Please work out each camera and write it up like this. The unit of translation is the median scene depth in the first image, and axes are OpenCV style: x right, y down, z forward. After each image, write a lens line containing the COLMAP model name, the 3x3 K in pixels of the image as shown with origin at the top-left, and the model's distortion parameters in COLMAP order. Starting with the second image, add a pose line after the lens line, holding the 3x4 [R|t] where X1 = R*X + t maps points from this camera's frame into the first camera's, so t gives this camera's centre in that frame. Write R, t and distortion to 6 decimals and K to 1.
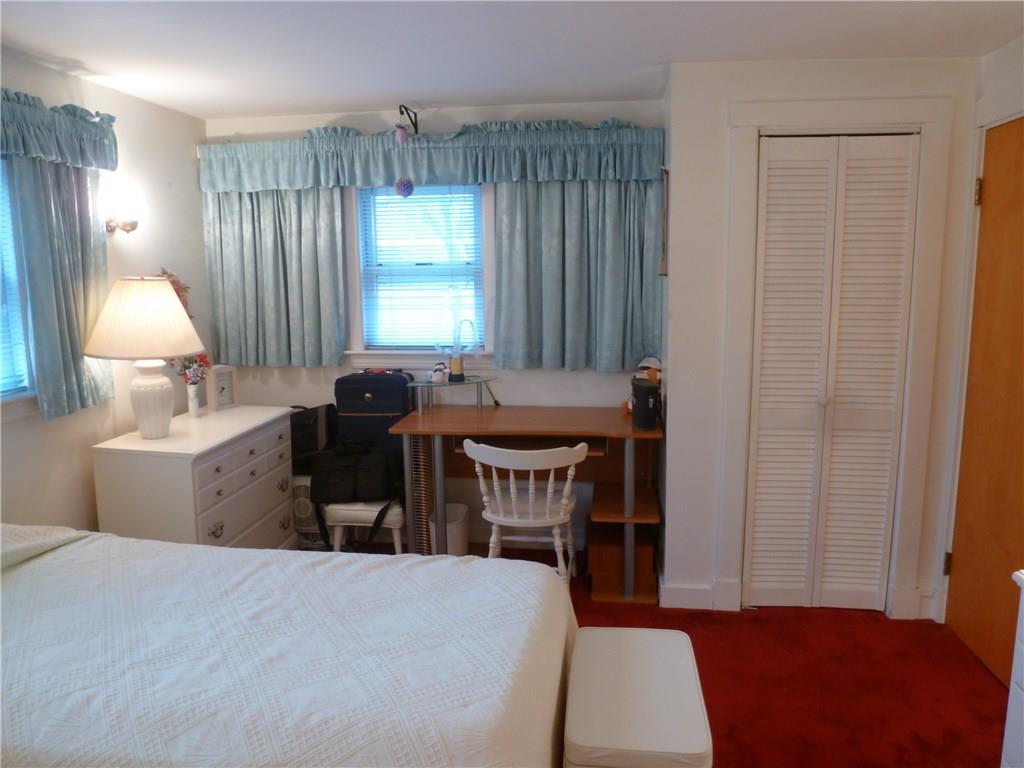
lens RADIAL K [[737.5, 0, 512.0], [0, 737.5, 384.0], [0, 0, 1]] dist [-0.059197, 0.016552]
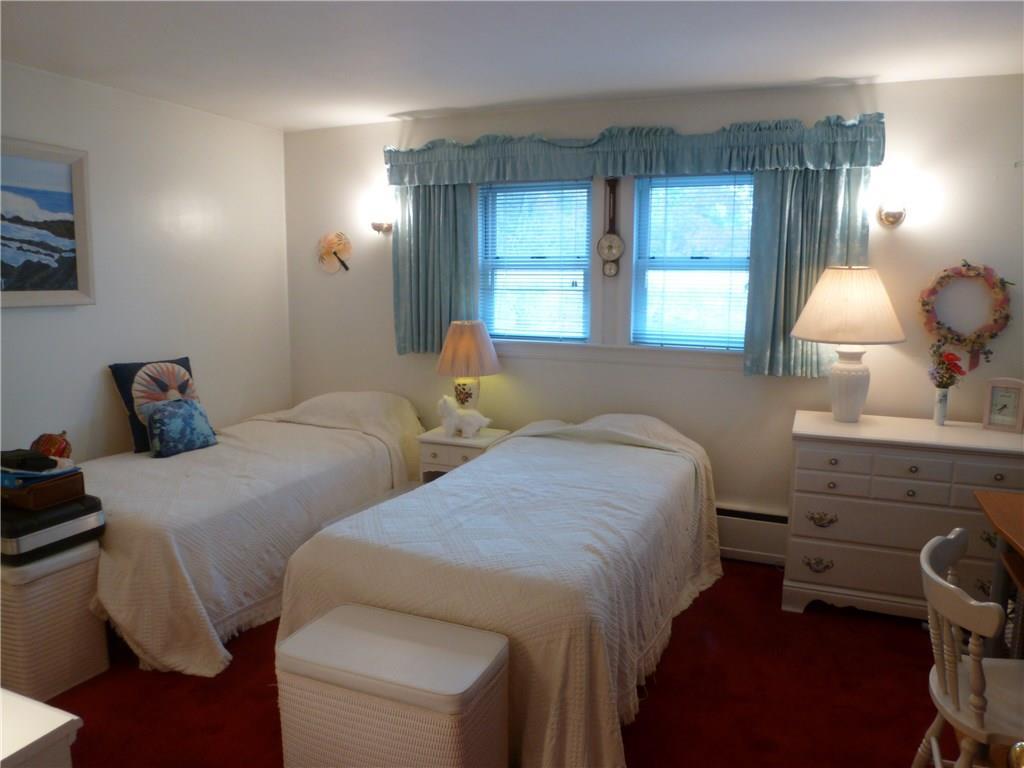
lens RADIAL K [[737.5, 0, 512.0], [0, 737.5, 384.0], [0, 0, 1]] dist [-0.059197, 0.016552]
pose [[-0.258180, 0.154151, -0.953719, 0.540787], [-0.156858, 0.967401, 0.198825, -0.095112], [0.953278, 0.200931, -0.225584, 0.669131]]
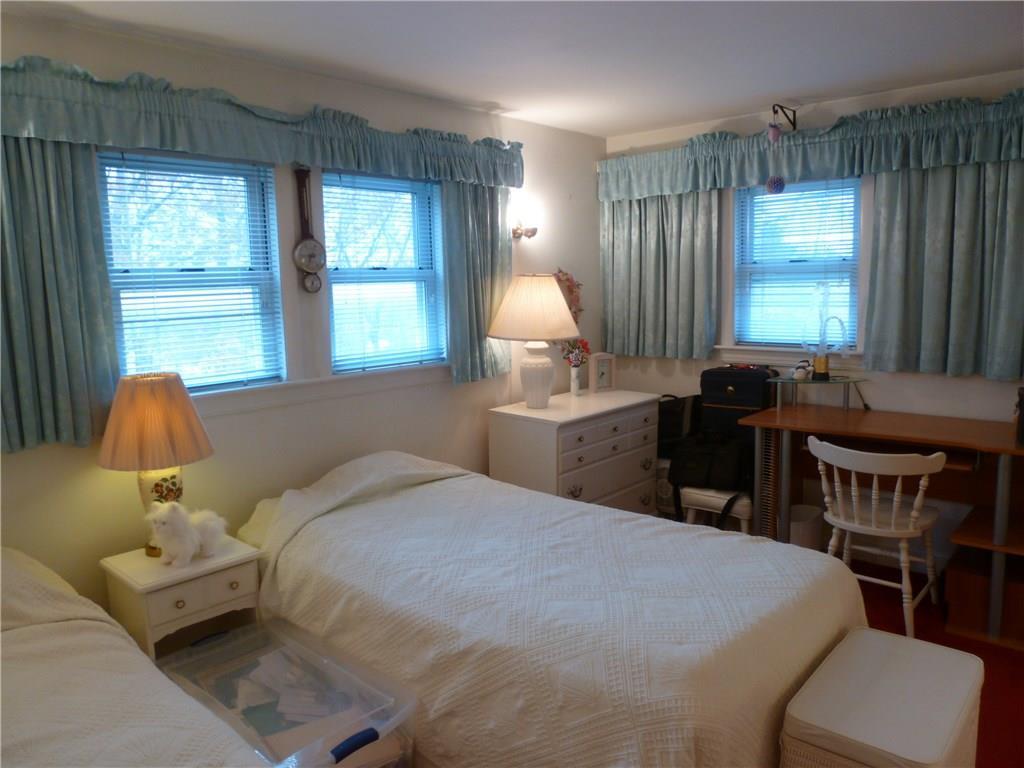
lens RADIAL K [[737.5, 0, 512.0], [0, 737.5, 384.0], [0, 0, 1]] dist [-0.059197, 0.016552]
pose [[0.829971, 0.065793, -0.553912, 0.128264], [-0.072244, 0.997335, 0.010214, 0.022147], [0.553108, 0.031540, 0.832512, -0.031903]]
